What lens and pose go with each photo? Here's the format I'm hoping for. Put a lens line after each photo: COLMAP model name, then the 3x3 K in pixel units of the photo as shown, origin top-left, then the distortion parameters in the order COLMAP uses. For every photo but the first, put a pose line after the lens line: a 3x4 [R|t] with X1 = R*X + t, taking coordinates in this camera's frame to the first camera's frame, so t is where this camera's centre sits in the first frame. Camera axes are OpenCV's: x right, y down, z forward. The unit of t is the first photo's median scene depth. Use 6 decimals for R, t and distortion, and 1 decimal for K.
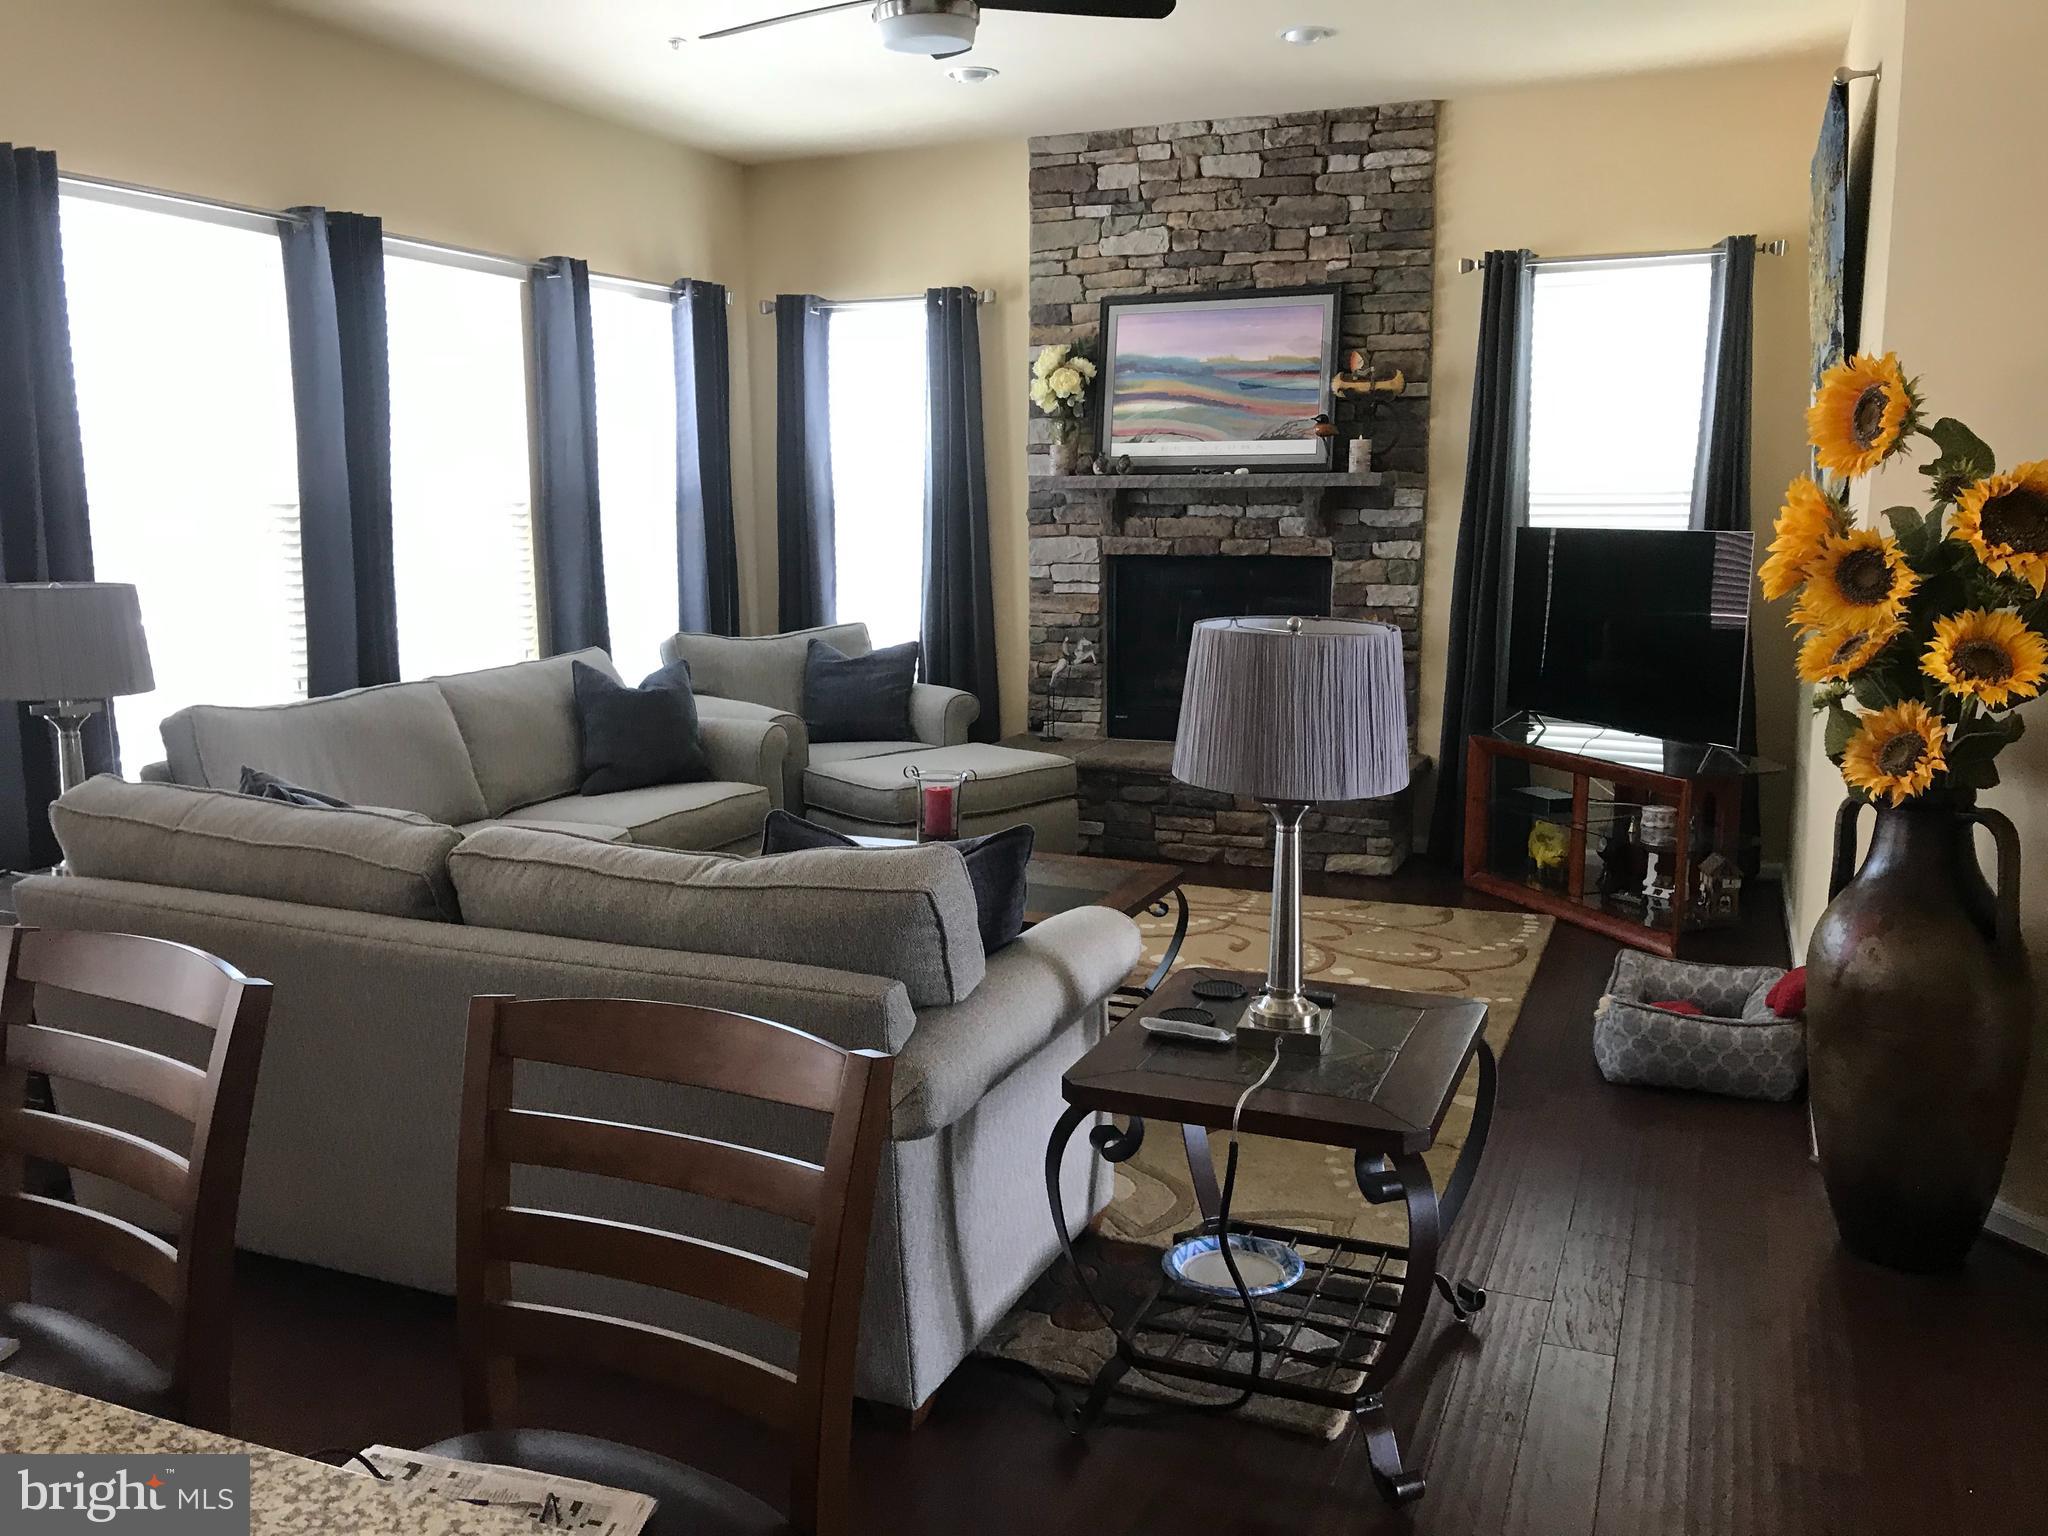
lens RADIAL K [[1684.3, 0, 1024.0], [0, 1684.3, 768.0], [0, 0, 1]] dist [0.012624, -0.005137]
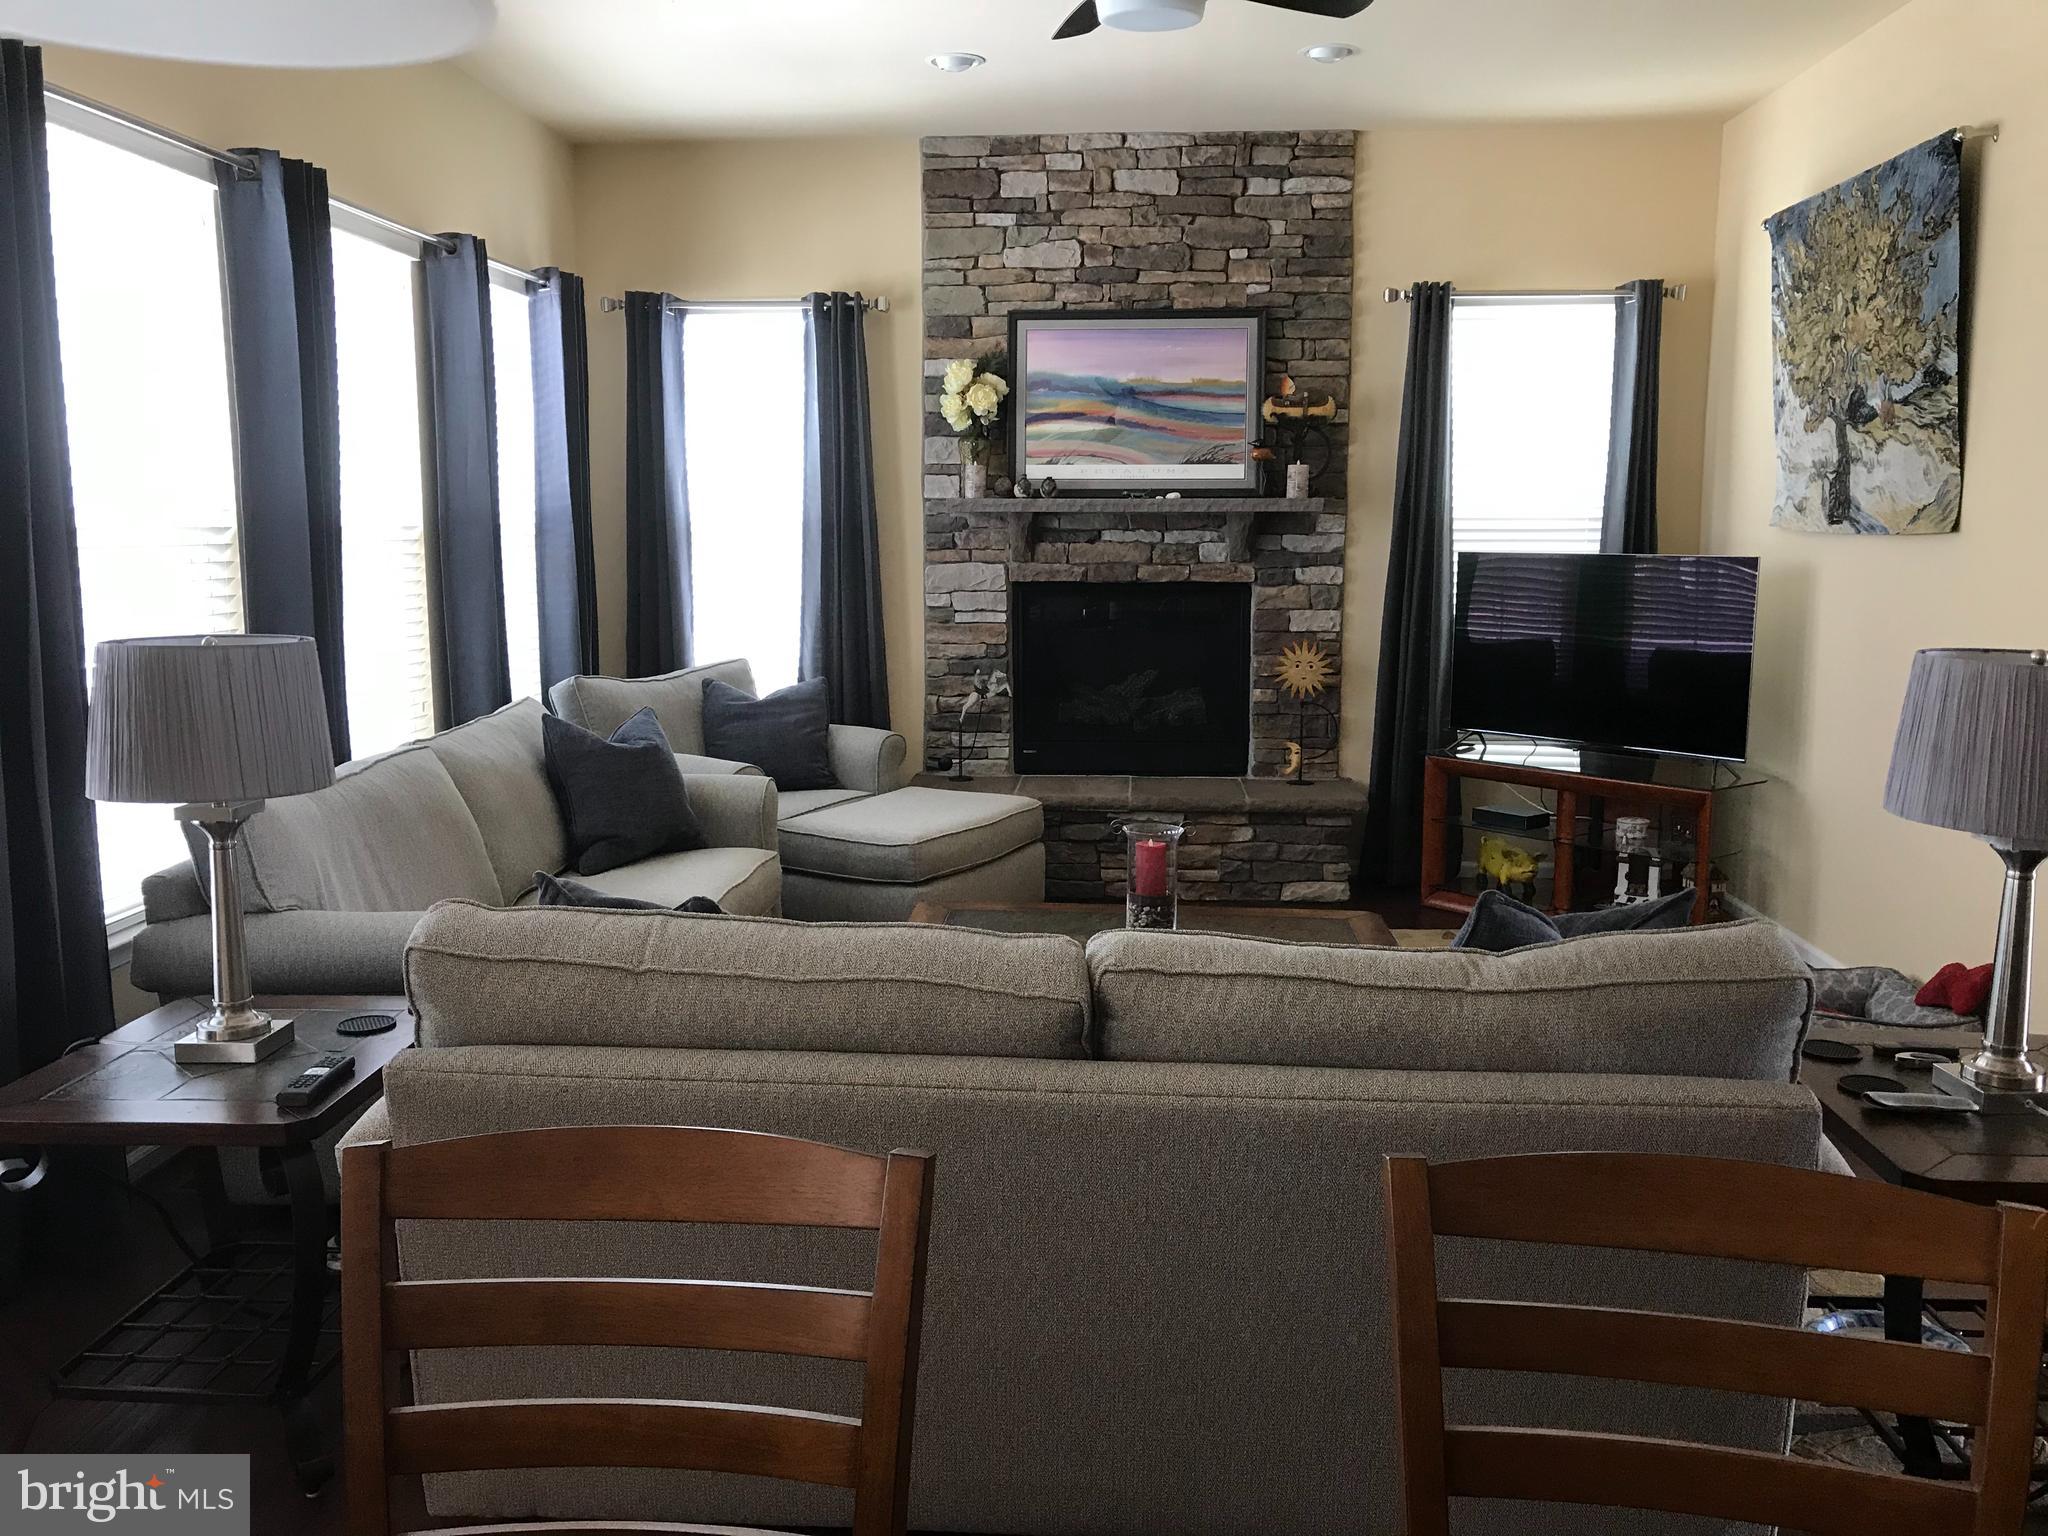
lens RADIAL K [[1665.4, 0, 1024.0], [0, 1665.4, 768.0], [0, 0, 1]] dist [0.033738, -0.050386]
pose [[0.946171, -0.043096, 0.320787, -0.267022], [0.046878, 0.998892, -0.004071, -0.018747], [-0.320256, 0.018890, 0.947143, 0.116862]]
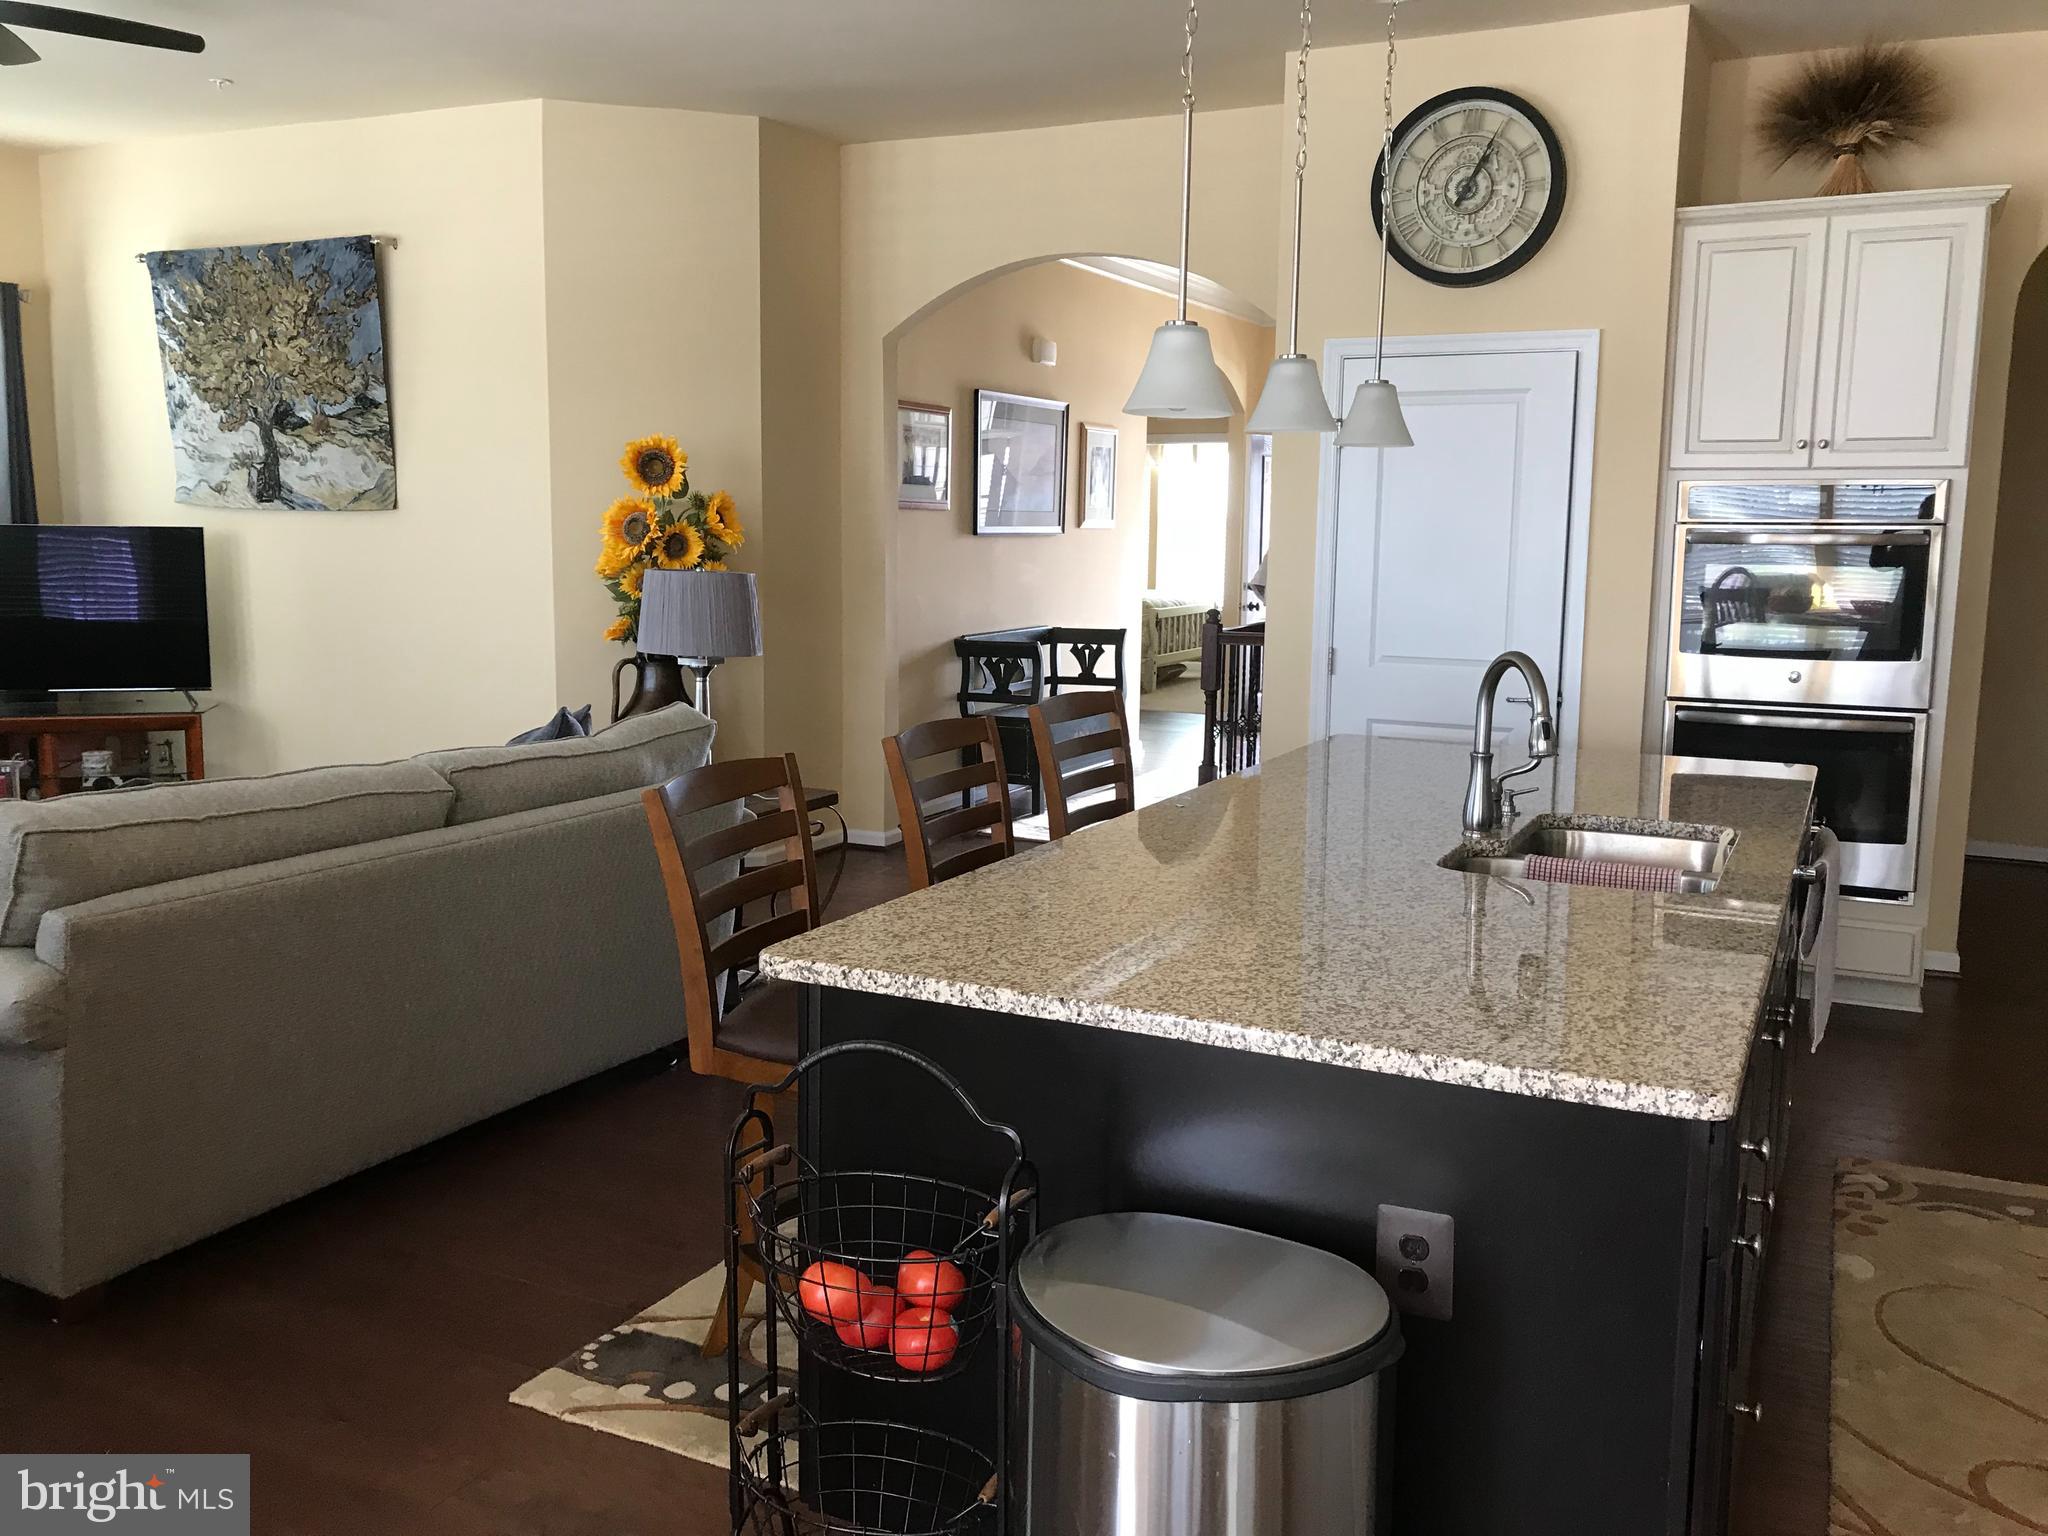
lens RADIAL K [[1665.4, 0, 1024.0], [0, 1665.4, 768.0], [0, 0, 1]] dist [0.033738, -0.050386]
pose [[0.077162, -0.143203, 0.986681, -0.677859], [0.141718, 0.981158, 0.131318, -0.025507], [-0.986895, 0.129697, 0.096003, 0.190148]]
